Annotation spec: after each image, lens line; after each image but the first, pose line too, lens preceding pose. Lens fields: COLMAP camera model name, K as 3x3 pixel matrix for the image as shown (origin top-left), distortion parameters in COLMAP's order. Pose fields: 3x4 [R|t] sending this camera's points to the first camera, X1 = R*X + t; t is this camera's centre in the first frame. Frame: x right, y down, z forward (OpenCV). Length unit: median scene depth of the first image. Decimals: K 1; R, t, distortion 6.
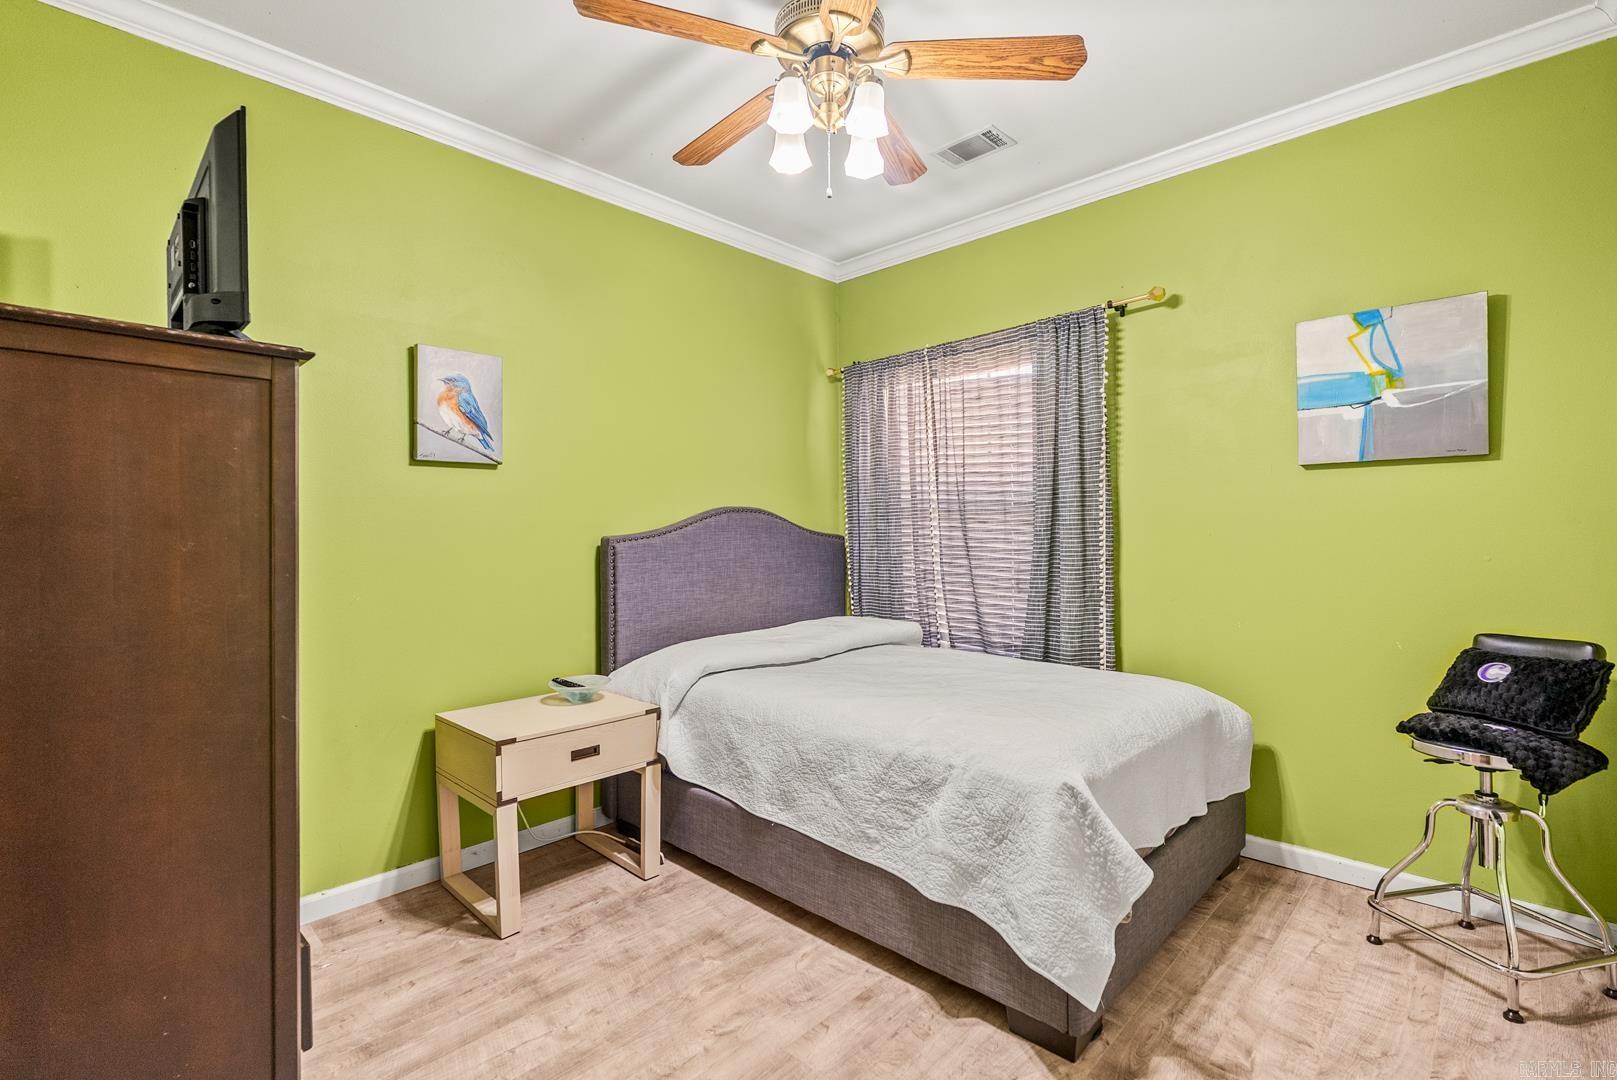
lens RADIAL K [[746.0, 0, 811.4], [0, 746.0, 530.1], [0, 0, 1]] dist [-0.006846, 0.002037]
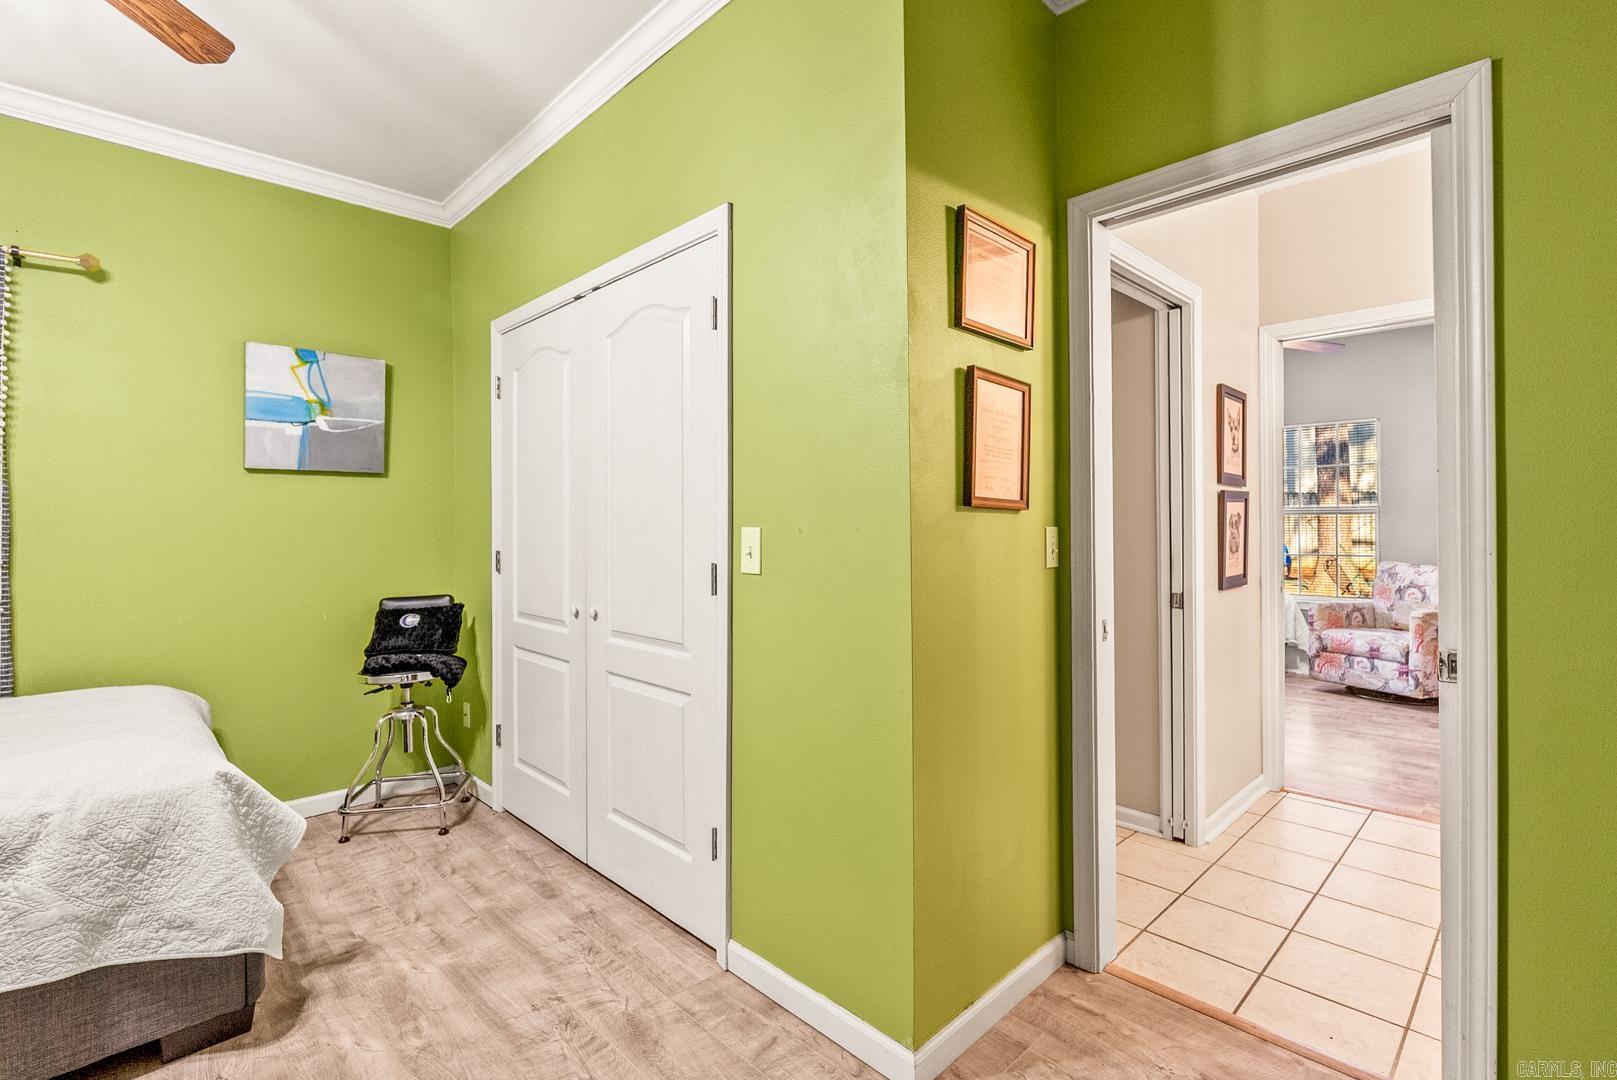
lens RADIAL K [[746.0, 0, 813.3], [0, 746.0, 525.2], [0, 0, 1]] dist [-0.006846, 0.002037]
pose [[0.027720, 0.008107, 0.999583, -0.554634], [0.007694, 0.999936, -0.008323, 0.018146], [-0.999586, 0.007922, 0.027656, 0.144612]]
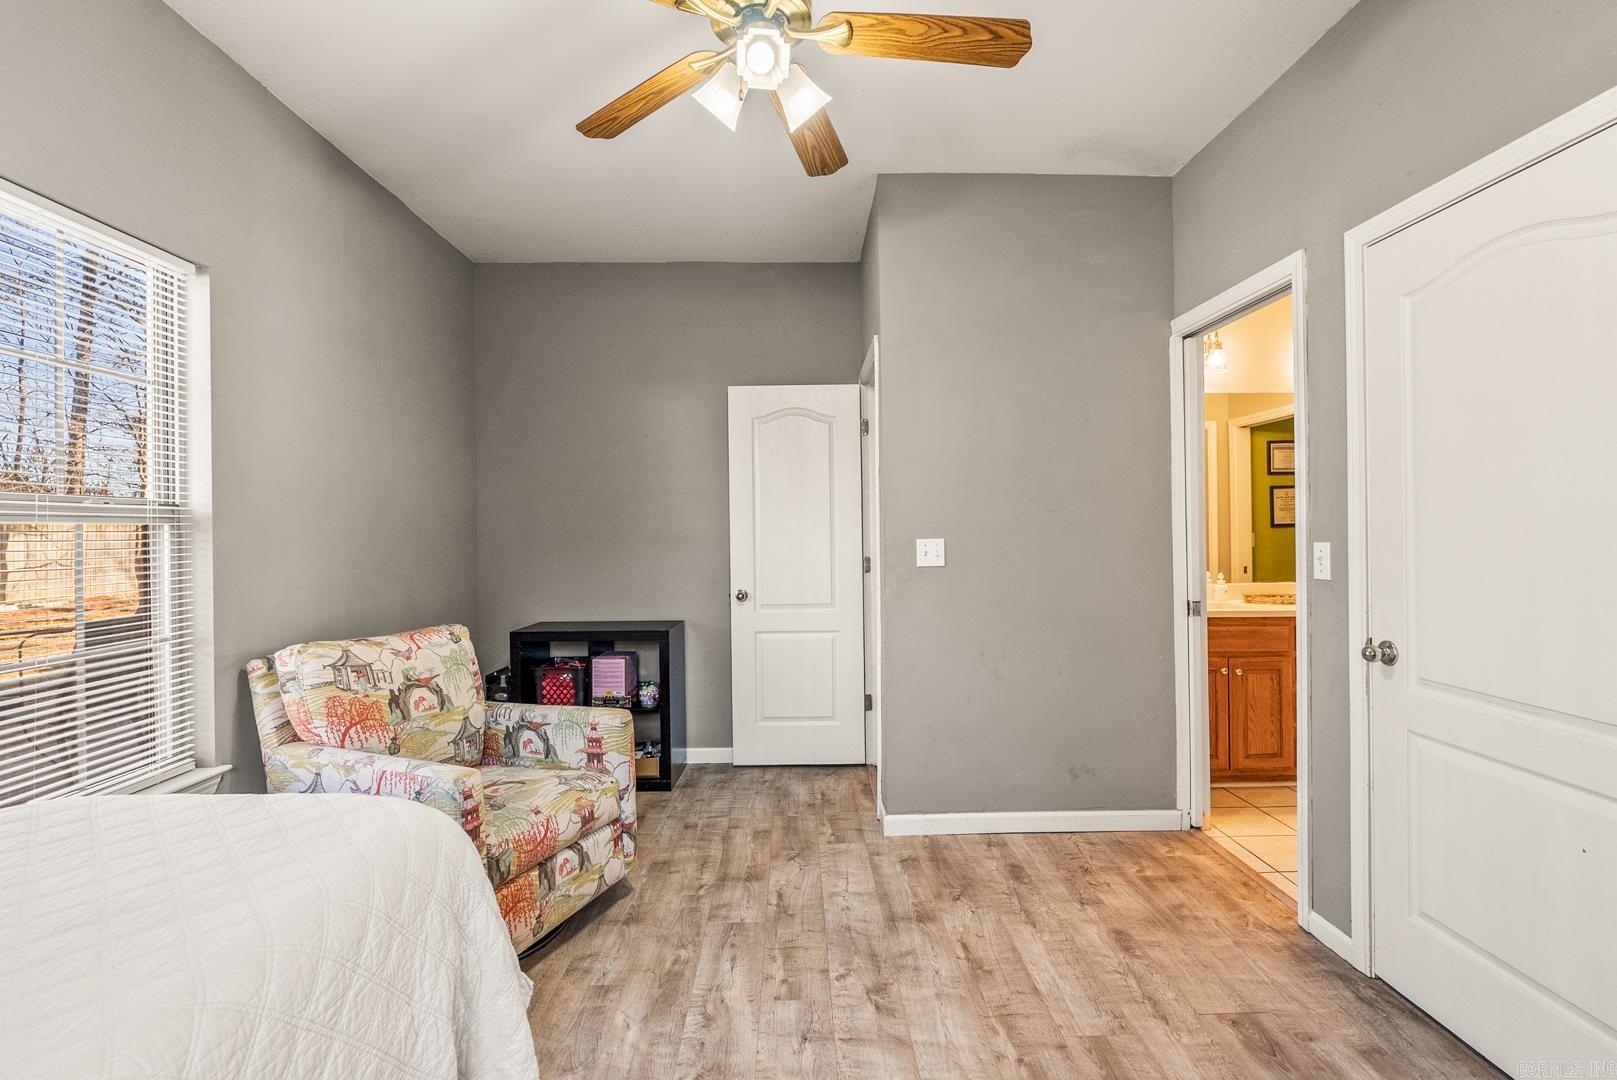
lens RADIAL K [[746.0, 0, 804.3], [0, 746.0, 532.5], [0, 0, 1]] dist [-0.006846, 0.002037]
pose [[-0.707471, 0.016264, -0.706556, 3.793189], [0.011375, 0.999868, 0.011626, -0.040285], [0.706651, 0.000188, -0.707562, -0.912064]]
